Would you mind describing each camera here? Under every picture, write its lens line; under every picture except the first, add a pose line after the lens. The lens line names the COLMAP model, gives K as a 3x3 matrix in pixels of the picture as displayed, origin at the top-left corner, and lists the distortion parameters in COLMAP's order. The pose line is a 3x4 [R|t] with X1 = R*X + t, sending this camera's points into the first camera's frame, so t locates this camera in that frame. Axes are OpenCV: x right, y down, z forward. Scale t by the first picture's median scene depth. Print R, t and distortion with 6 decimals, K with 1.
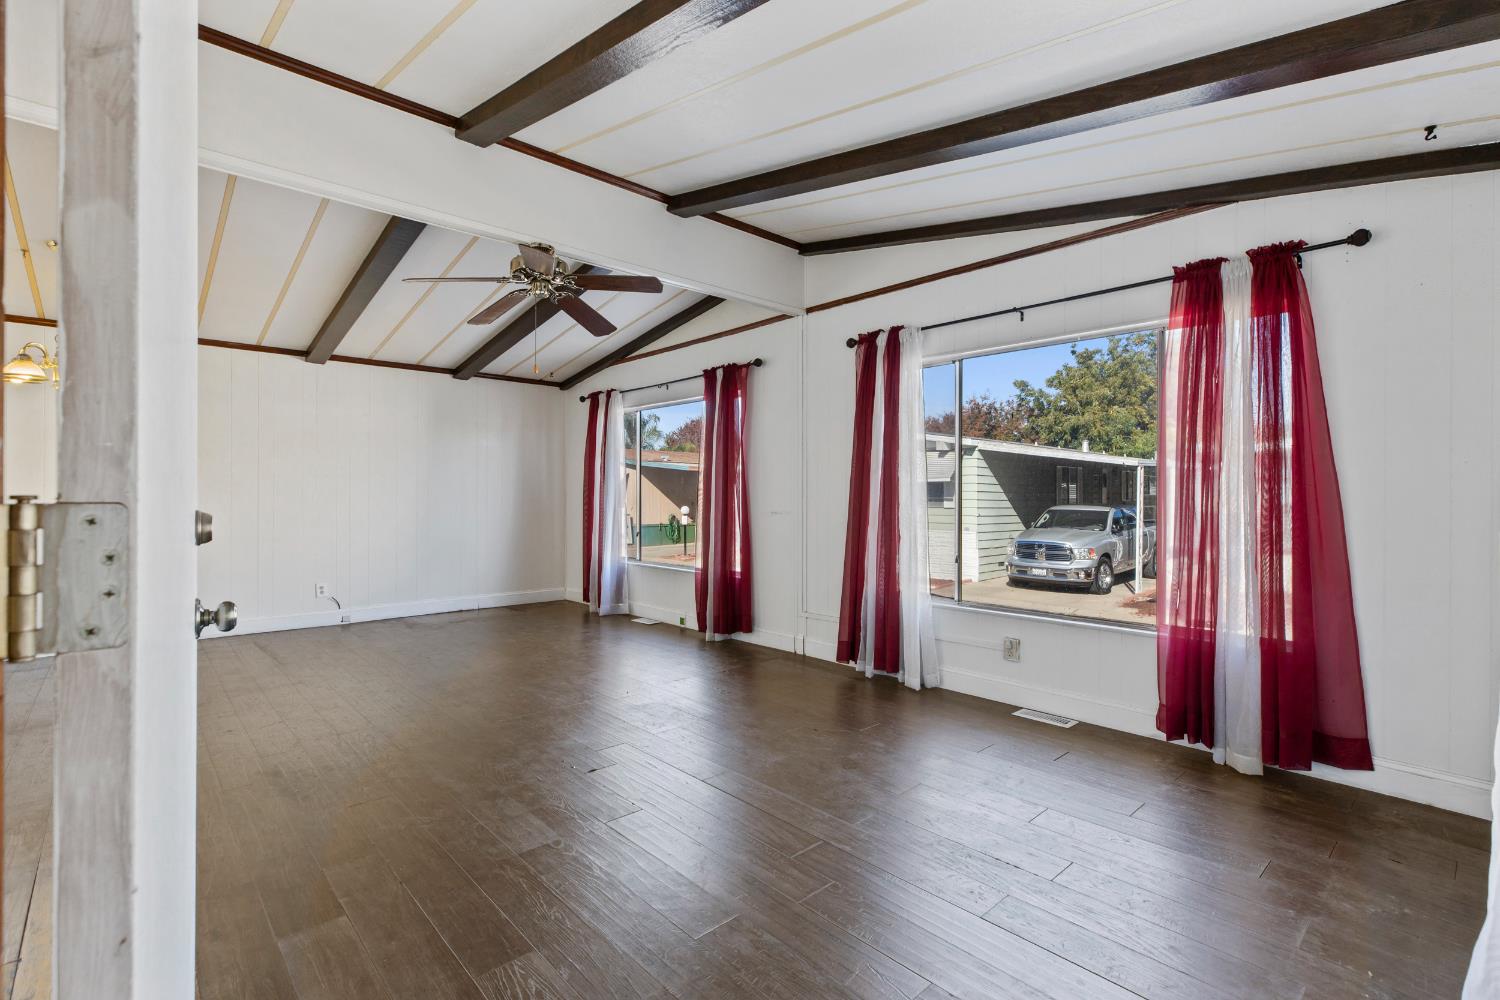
lens RADIAL K [[681.9, 0, 745.9], [0, 681.9, 496.1], [0, 0, 1]] dist [0.011291, 0.000327]
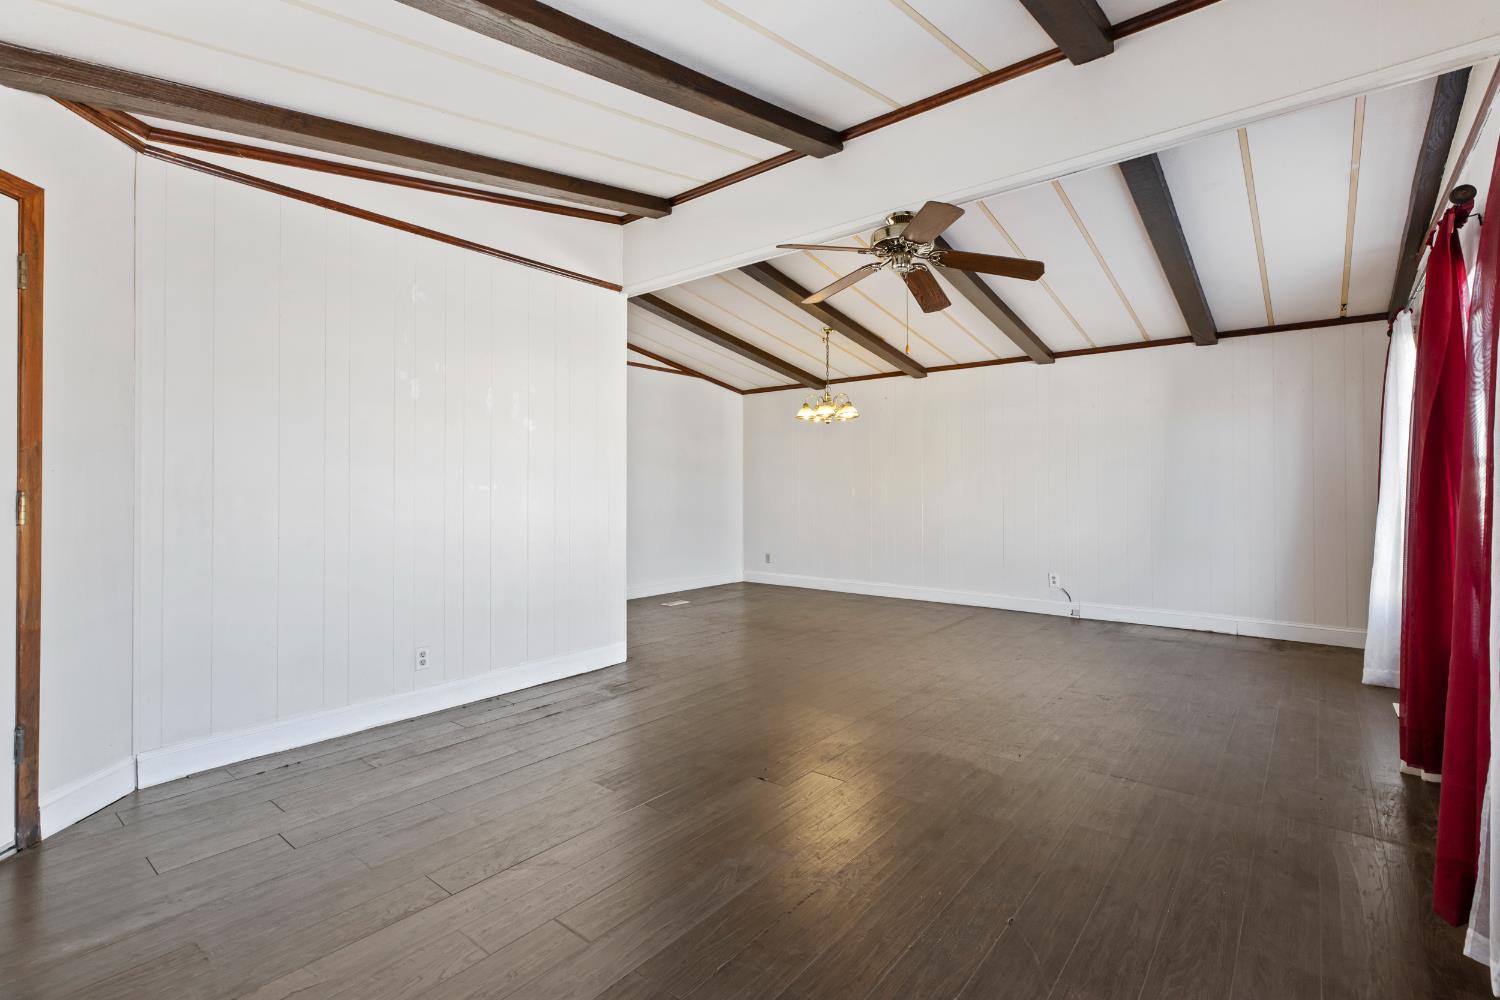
lens RADIAL K [[681.9, 0, 744.3], [0, 681.9, 498.0], [0, 0, 1]] dist [0.011291, 0.000327]
pose [[0.168232, 0.018522, -0.985573, 0.318716], [0.006437, 0.999782, 0.019887, -0.011537], [0.985726, -0.009689, 0.168076, 0.353927]]
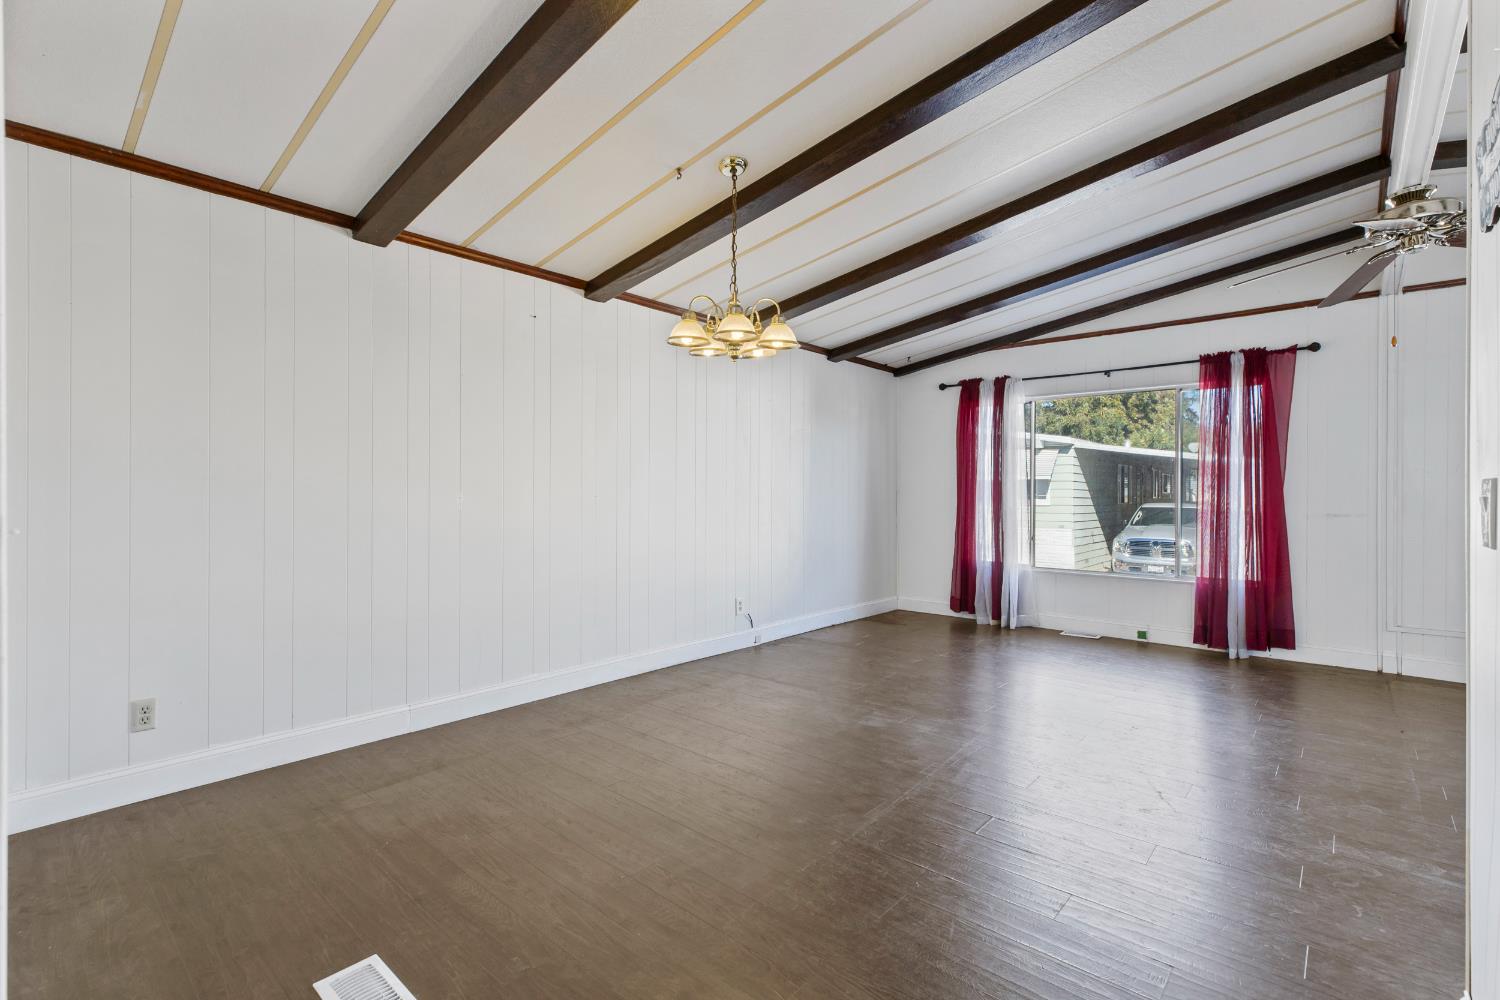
lens RADIAL K [[681.9, 0, 756.6], [0, 681.9, 485.9], [0, 0, 1]] dist [0.011291, 0.000327]
pose [[0.993103, 0.001363, 0.117233, -0.683696], [-0.000141, 0.999946, -0.010425, -0.002696], [-0.117241, 0.010337, 0.993050, 0.158345]]
